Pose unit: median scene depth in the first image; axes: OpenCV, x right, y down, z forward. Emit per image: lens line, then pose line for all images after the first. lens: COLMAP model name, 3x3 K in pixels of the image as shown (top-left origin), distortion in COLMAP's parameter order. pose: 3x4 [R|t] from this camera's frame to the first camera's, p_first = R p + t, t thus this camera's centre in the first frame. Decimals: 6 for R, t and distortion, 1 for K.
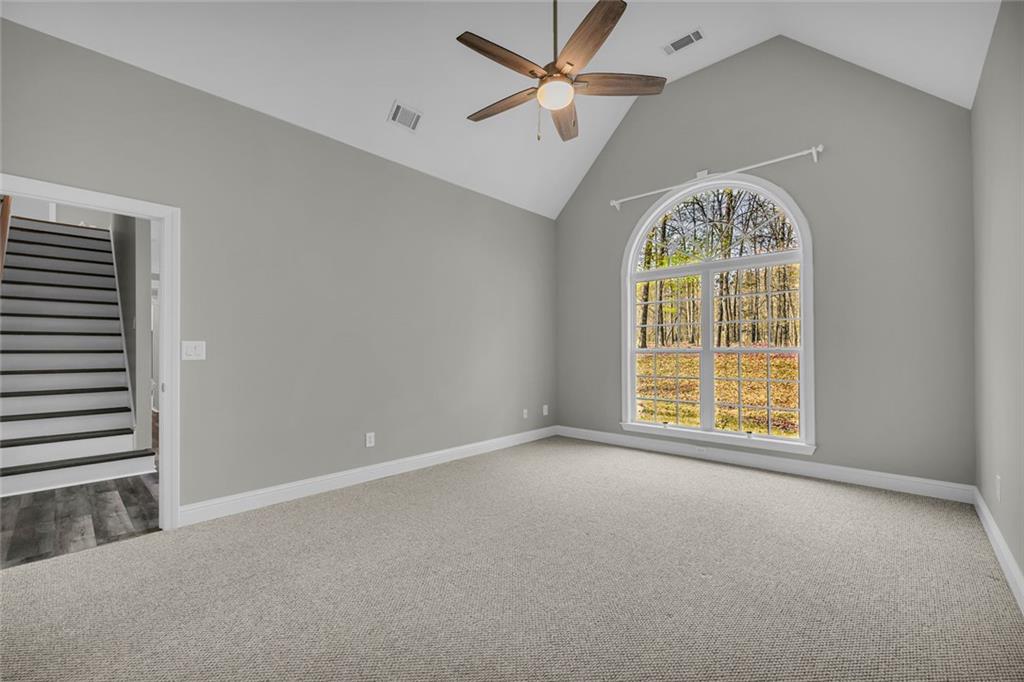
lens RADIAL K [[419.4, 0, 512.1], [0, 419.4, 351.2], [0, 0, 1]] dist [0.000986, 0.000187]
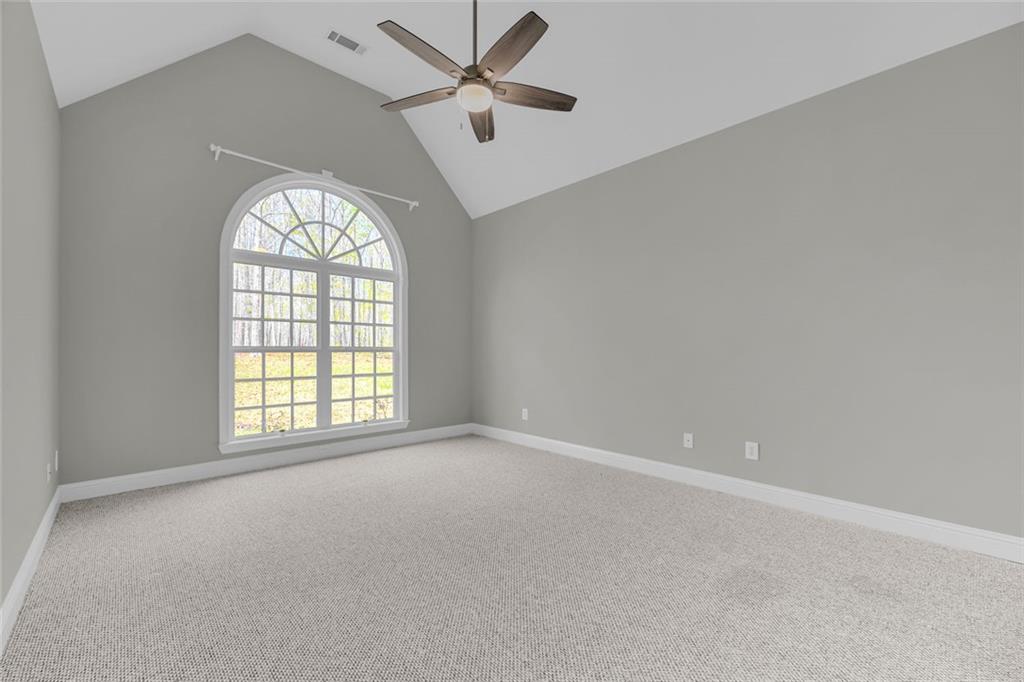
lens RADIAL K [[425.9, 0, 512.8], [0, 425.9, 349.3], [0, 0, 1]] dist [0.000266, -0.000094]
pose [[0.058091, 0.002247, 0.998309, -0.575315], [0.000039, 0.999997, -0.002254, 0.000371], [-0.998311, 0.000169, 0.058091, 0.530914]]
